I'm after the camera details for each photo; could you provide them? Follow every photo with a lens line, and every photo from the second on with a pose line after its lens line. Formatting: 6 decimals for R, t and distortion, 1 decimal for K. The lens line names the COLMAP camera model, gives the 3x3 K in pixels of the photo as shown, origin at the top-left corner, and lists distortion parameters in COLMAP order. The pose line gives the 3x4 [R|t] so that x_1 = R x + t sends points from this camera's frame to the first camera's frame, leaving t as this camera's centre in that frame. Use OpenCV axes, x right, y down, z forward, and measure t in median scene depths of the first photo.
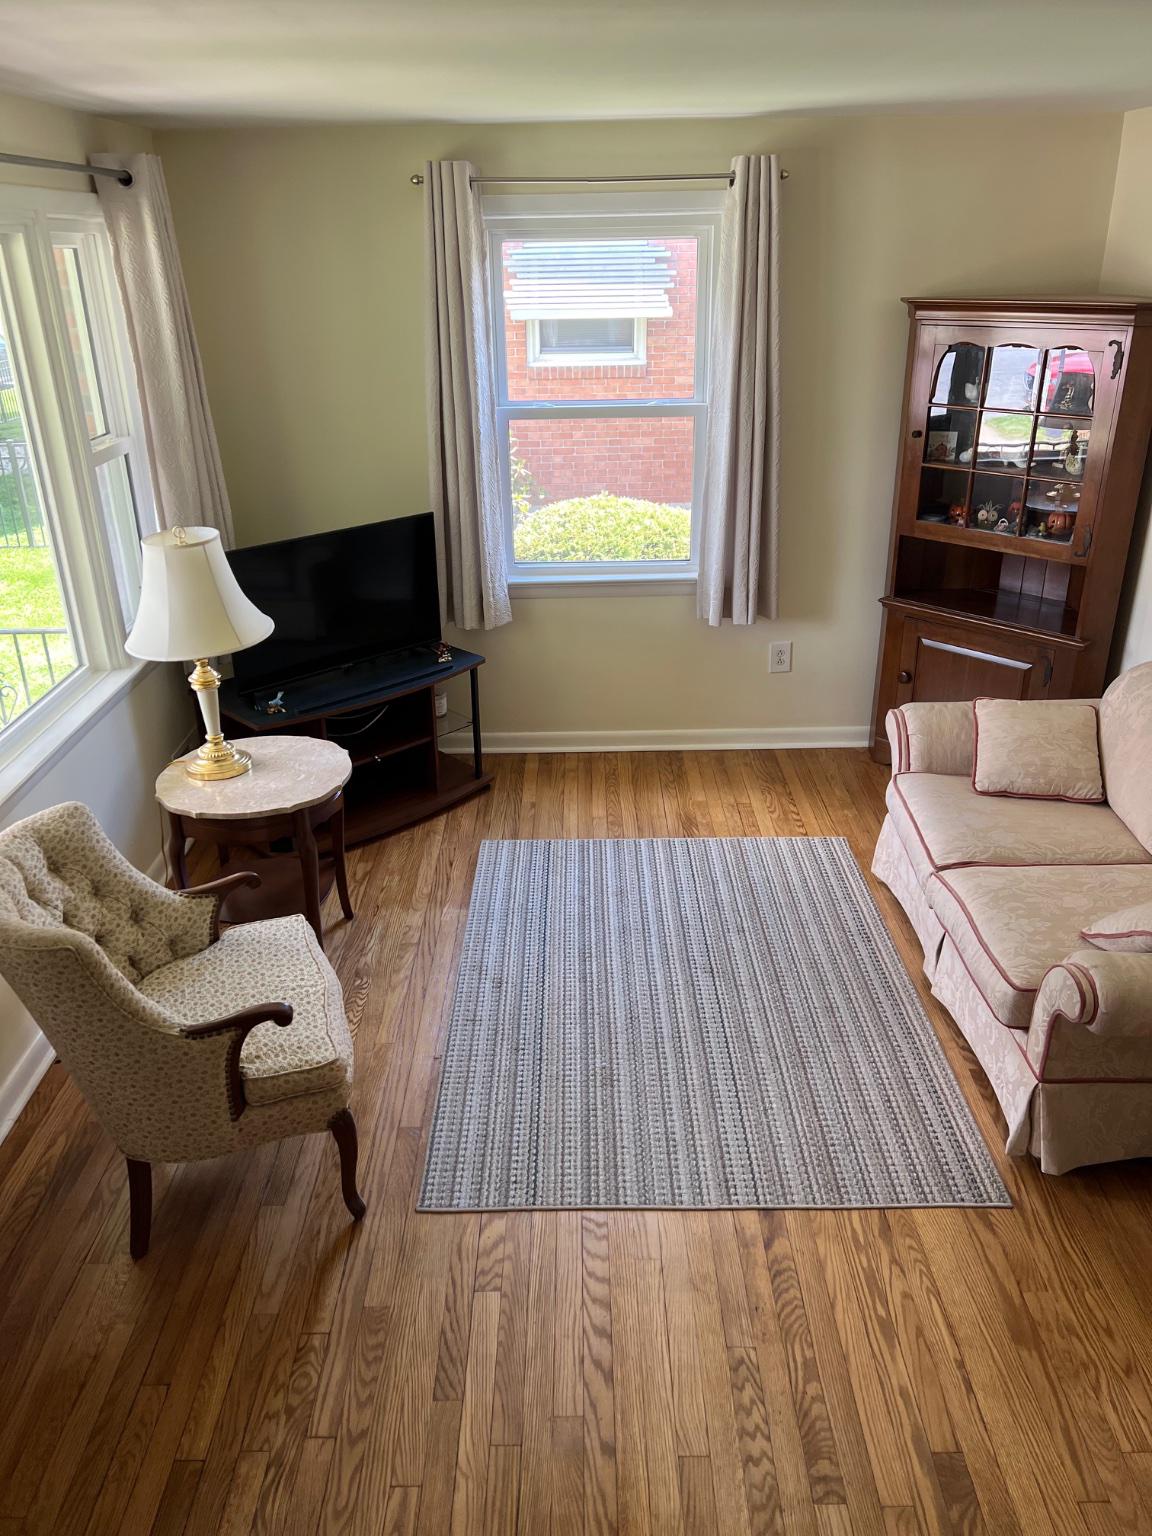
lens RADIAL K [[1140.8, 0, 576.0], [0, 1140.8, 768.0], [0, 0, 1]] dist [0.099123, -0.167448]
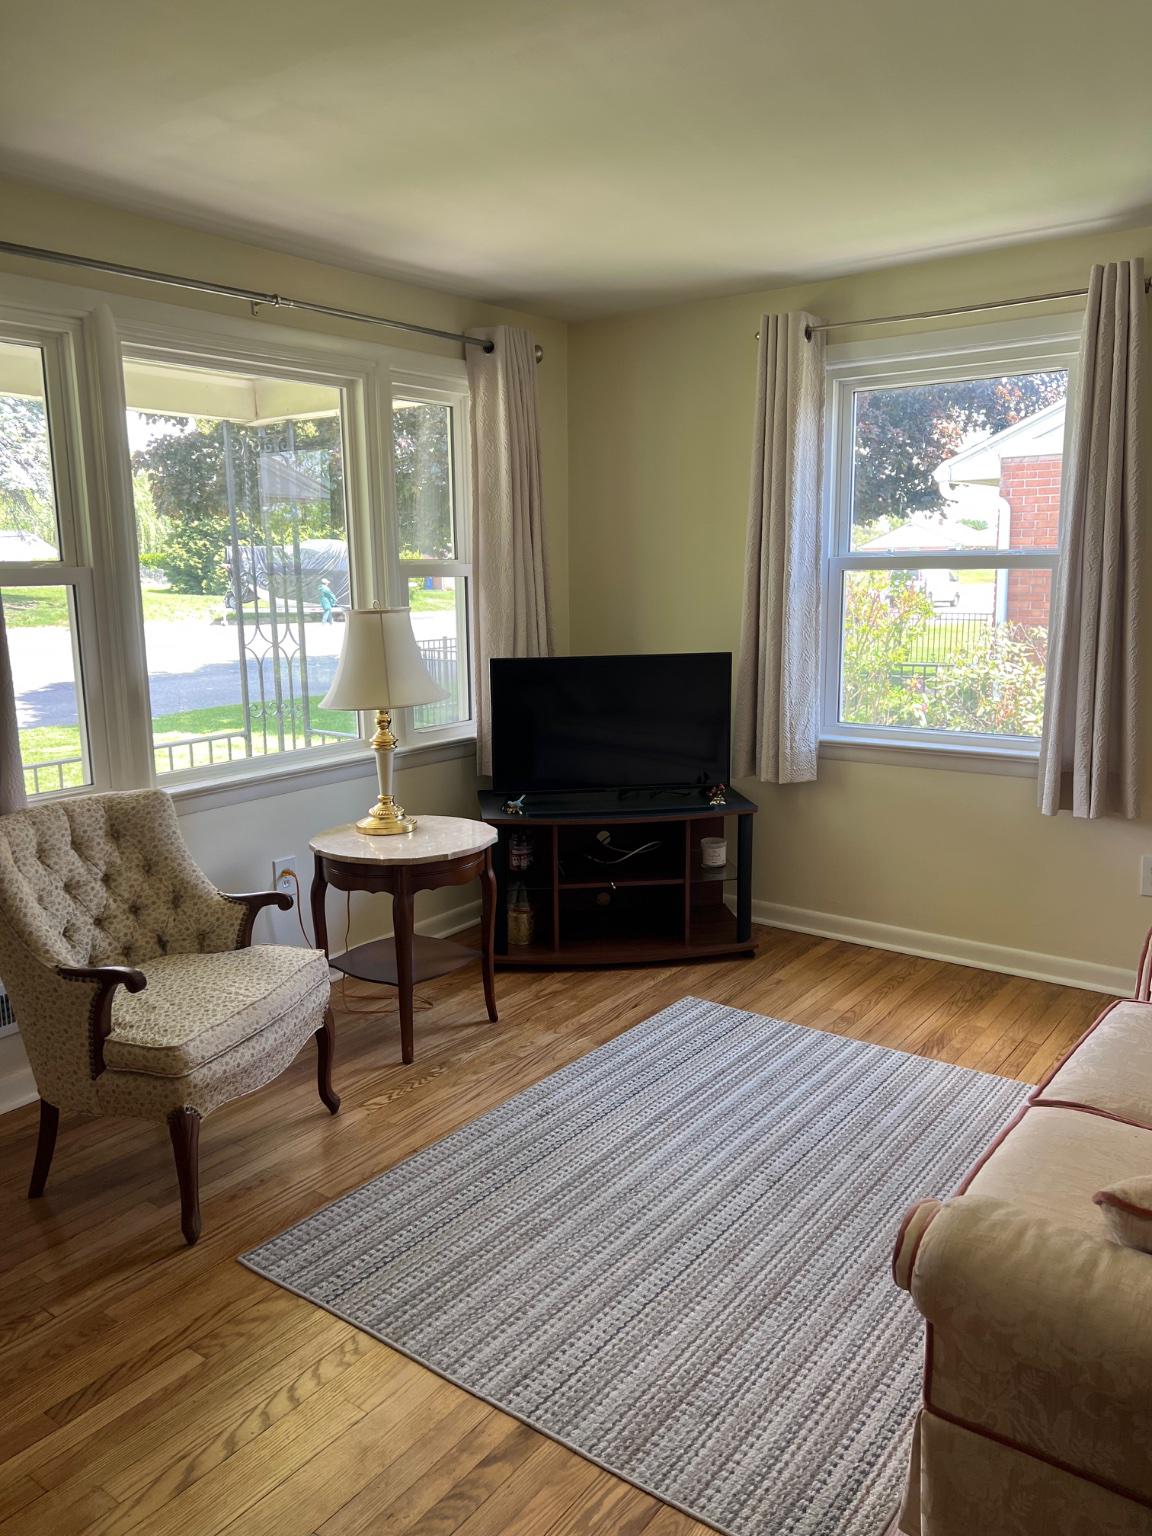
lens RADIAL K [[1146.2, 0, 576.0], [0, 1146.2, 768.0], [0, 0, 1]] dist [0.046885, -0.043690]
pose [[0.801540, 0.111642, -0.587427, 0.477064], [-0.245735, 0.957122, -0.153400, 0.069610], [0.545113, 0.267308, 0.794606, 0.257745]]
